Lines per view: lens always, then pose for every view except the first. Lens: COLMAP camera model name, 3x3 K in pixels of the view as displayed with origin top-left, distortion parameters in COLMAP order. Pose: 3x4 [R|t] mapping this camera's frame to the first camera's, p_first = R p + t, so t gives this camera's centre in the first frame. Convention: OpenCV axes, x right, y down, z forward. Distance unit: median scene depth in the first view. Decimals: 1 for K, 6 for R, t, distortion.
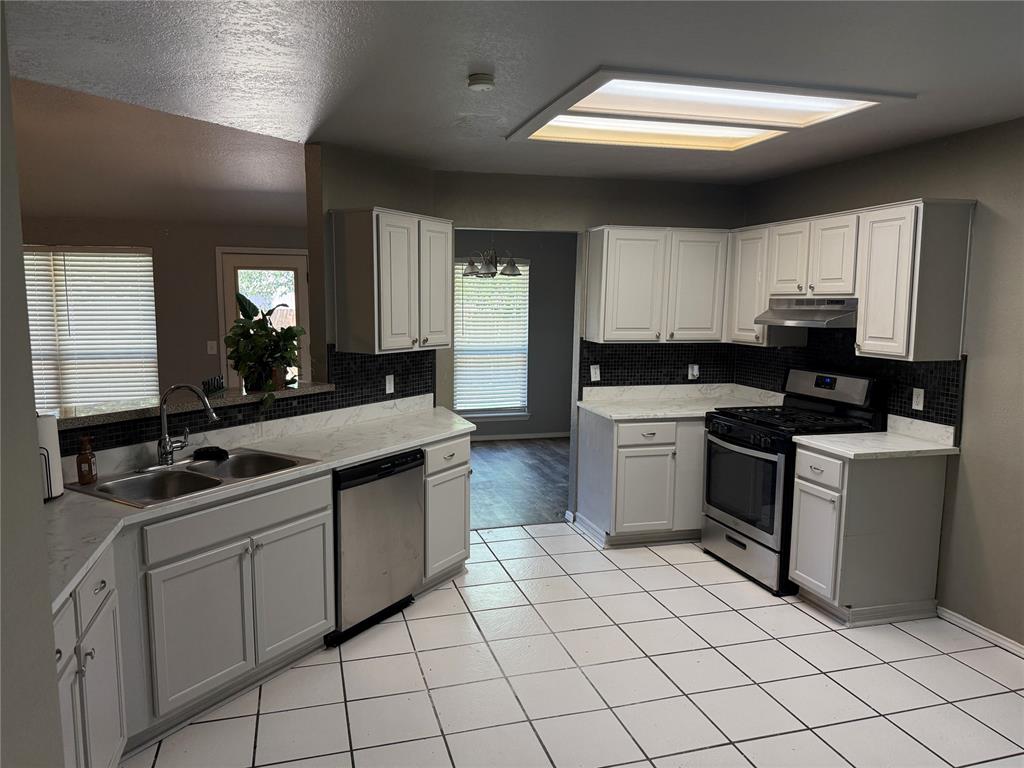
lens RADIAL K [[716.9, 0, 511.4], [0, 716.9, 385.6], [0, 0, 1]] dist [0.022740, -0.043417]
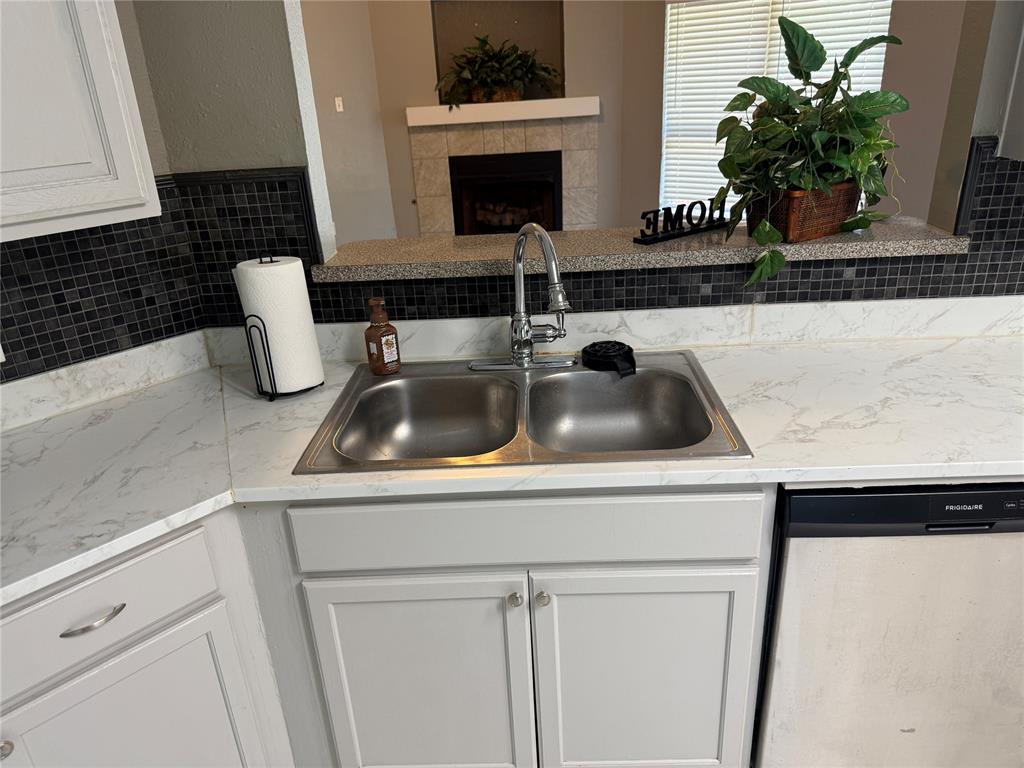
lens RADIAL K [[716.9, 0, 518.0], [0, 716.9, 393.7], [0, 0, 1]] dist [0.022740, -0.043417]
pose [[0.503496, 0.317962, -0.803363, -0.017487], [-0.050175, 0.939012, 0.340204, -0.051614], [0.862539, -0.130983, 0.488743, 0.627024]]
